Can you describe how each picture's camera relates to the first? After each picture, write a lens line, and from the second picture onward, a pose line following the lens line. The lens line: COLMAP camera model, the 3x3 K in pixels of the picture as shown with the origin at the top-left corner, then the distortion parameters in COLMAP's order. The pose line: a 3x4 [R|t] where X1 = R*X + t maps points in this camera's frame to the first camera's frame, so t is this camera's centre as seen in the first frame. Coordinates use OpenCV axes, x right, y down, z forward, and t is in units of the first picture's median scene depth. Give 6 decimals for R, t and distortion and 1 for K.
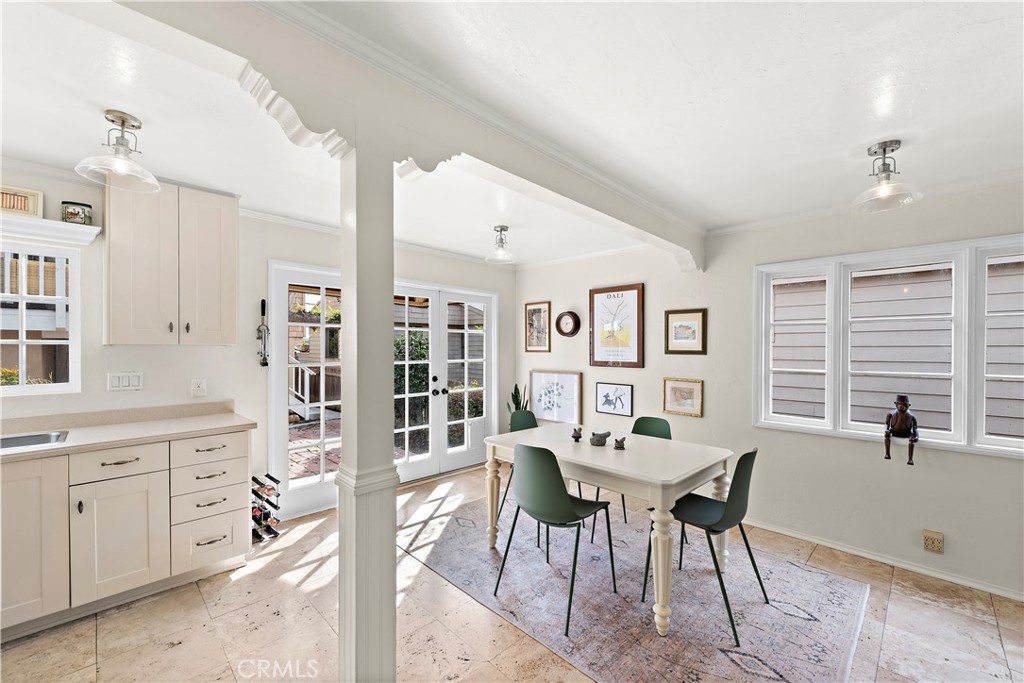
lens RADIAL K [[407.5, 0, 509.2], [0, 407.5, 340.8], [0, 0, 1]] dist [0.010449, 0.000078]
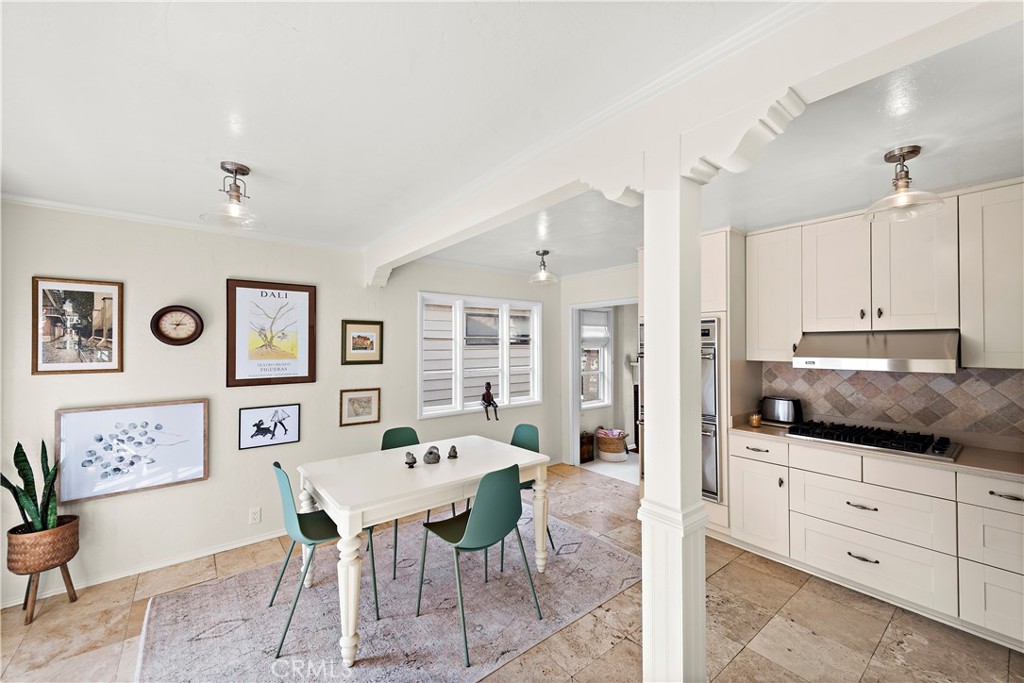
lens RADIAL K [[407.5, 0, 509.2], [0, 407.5, 340.8], [0, 0, 1]] dist [0.010449, 0.000078]
pose [[0.111109, 0.004162, 0.993800, -0.485510], [-0.014304, 0.999894, -0.002588, -0.025640], [-0.993705, -0.013927, 0.111157, 0.466700]]
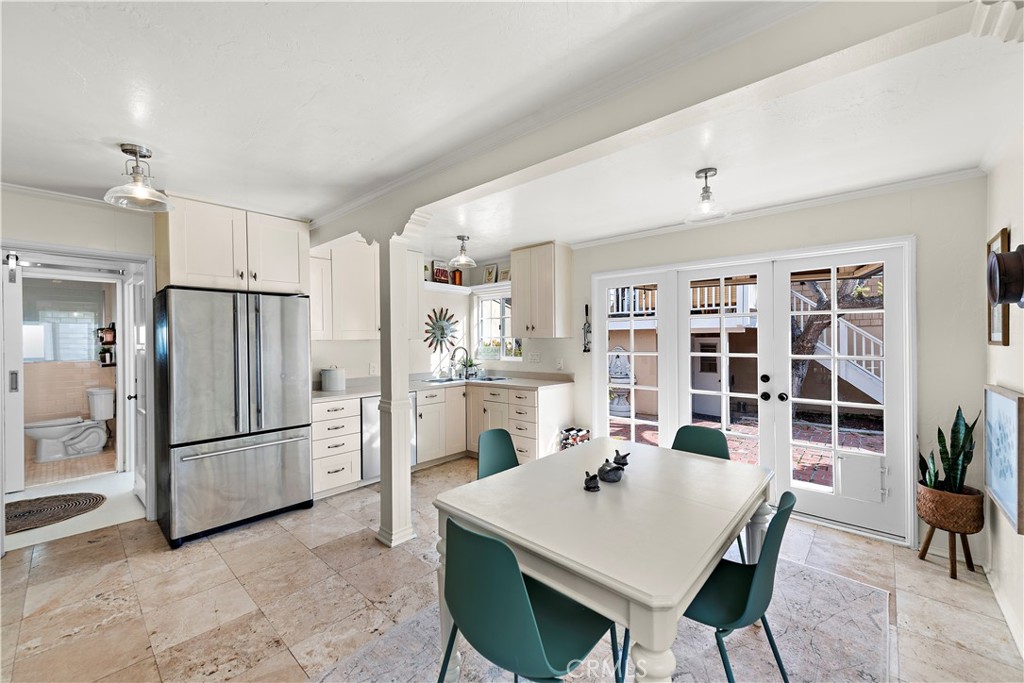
lens RADIAL K [[392.3, 0, 515.6], [0, 392.3, 340.2], [0, 0, 1]] dist [-0.001025, -0.000062]
pose [[0.067592, -0.000044, -0.997713, 0.565390], [0.022528, 0.999745, 0.001482, 0.010715], [0.997459, -0.022576, 0.067576, 0.528663]]
